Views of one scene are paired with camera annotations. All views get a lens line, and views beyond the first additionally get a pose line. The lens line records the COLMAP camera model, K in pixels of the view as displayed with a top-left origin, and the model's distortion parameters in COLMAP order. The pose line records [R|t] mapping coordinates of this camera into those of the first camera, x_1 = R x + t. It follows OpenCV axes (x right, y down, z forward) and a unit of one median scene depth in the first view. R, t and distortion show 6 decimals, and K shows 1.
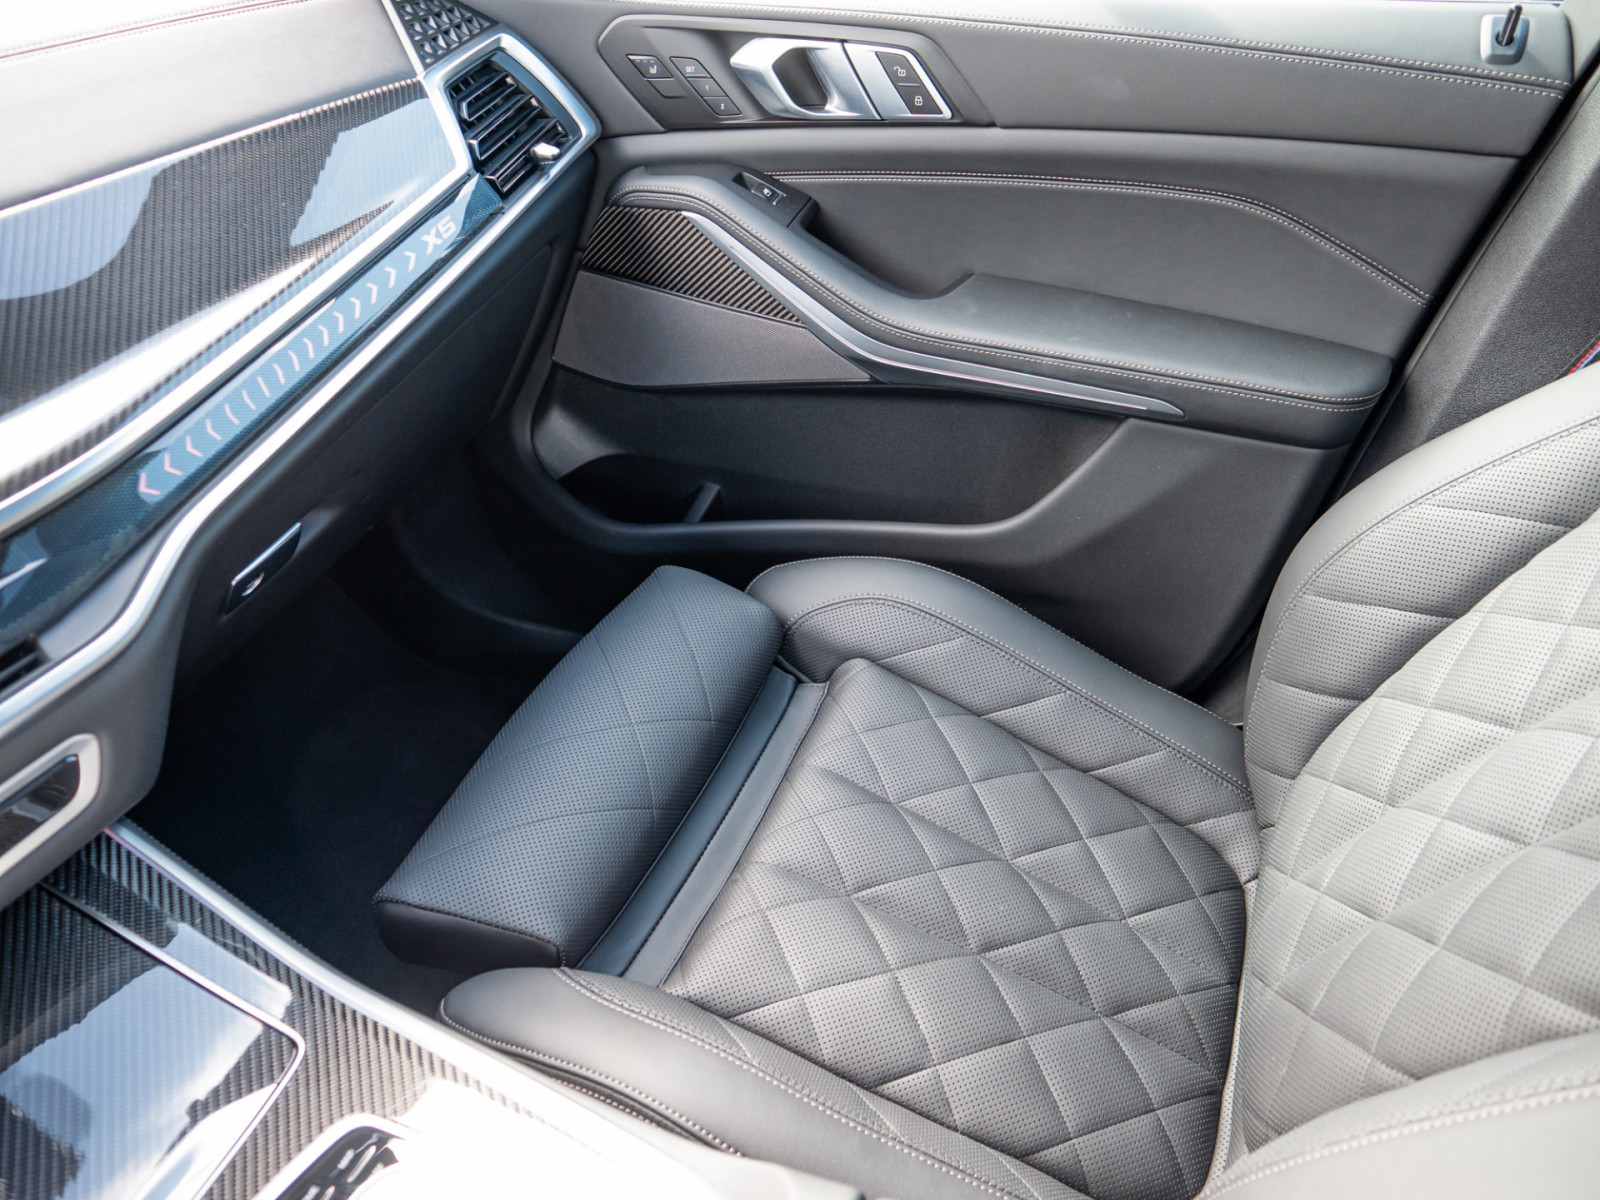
lens RADIAL K [[1143.1, 0, 811.4], [0, 1143.1, 594.9], [0, 0, 1]] dist [-0.056080, 0.020769]
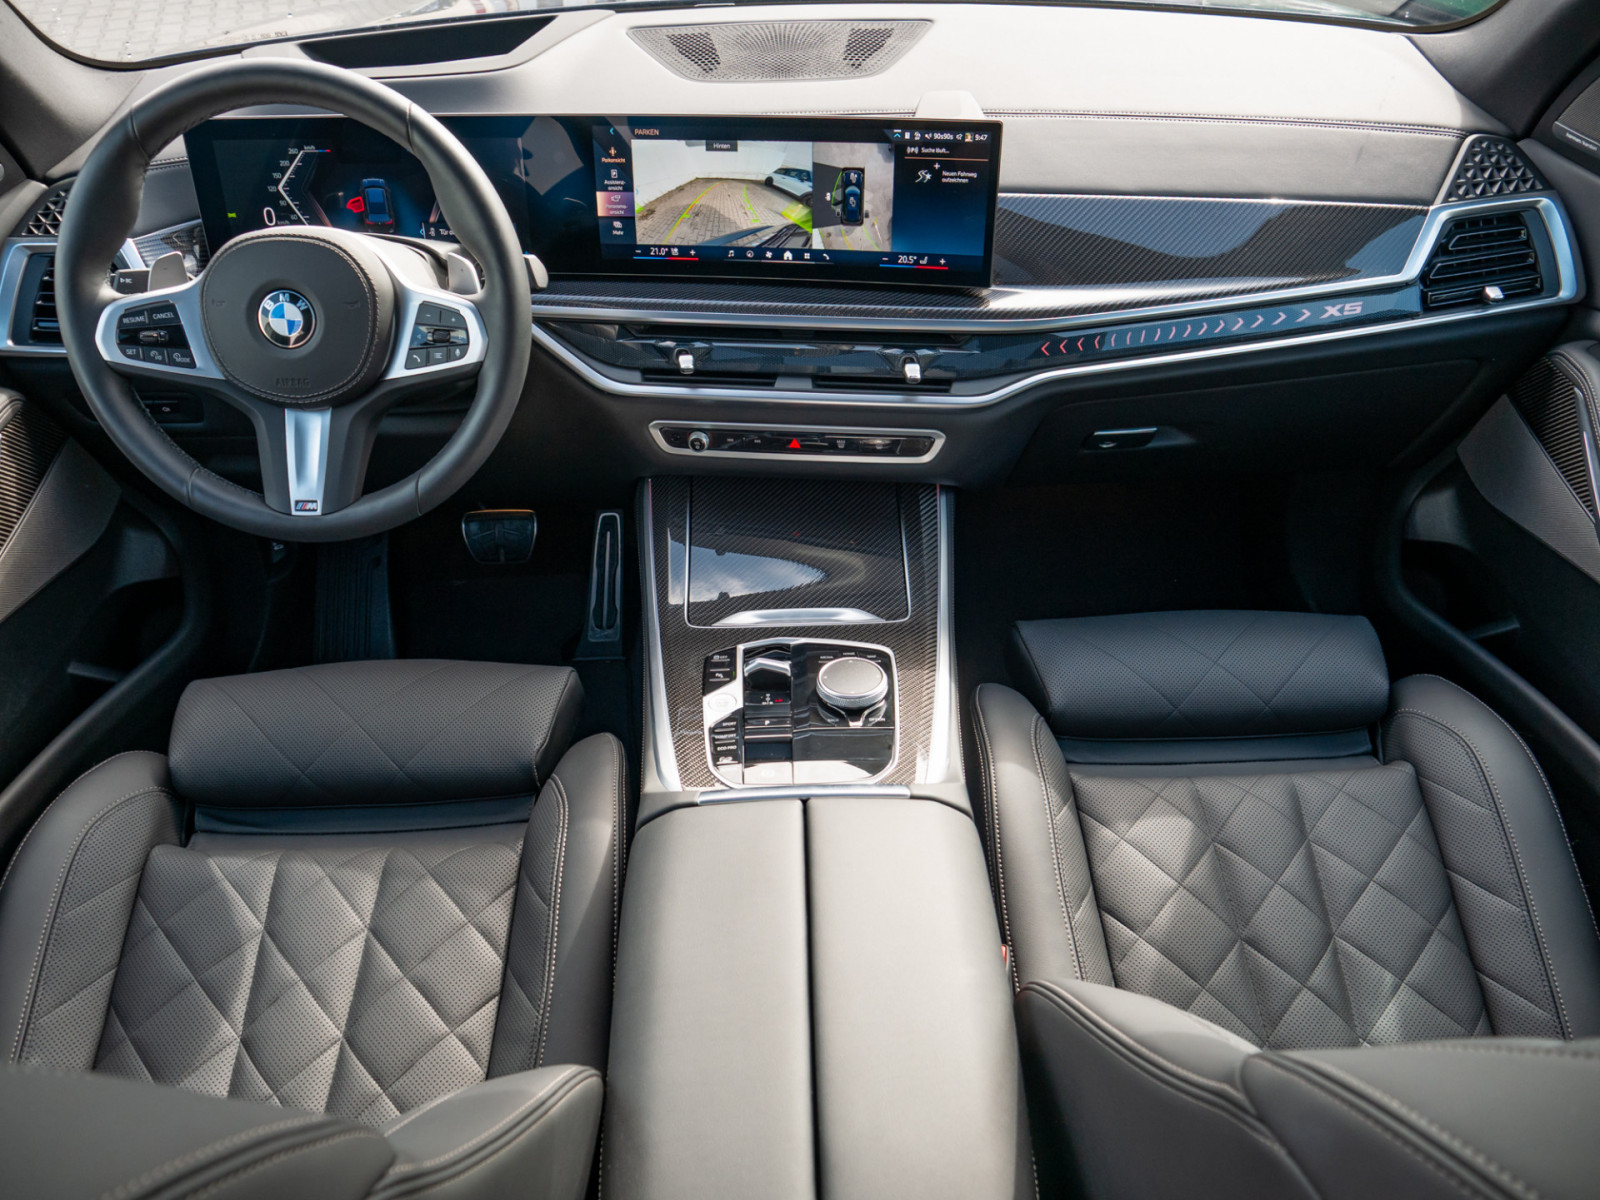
lens RADIAL K [[1143.1, 0, 809.8], [0, 1143.1, 608.0], [0, 0, 1]] dist [-0.056080, 0.020769]
pose [[0.405483, 0.587482, -0.700320, 0.562265], [-0.562229, 0.764361, 0.315675, -0.095688], [0.720751, 0.265739, 0.640235, -0.264280]]
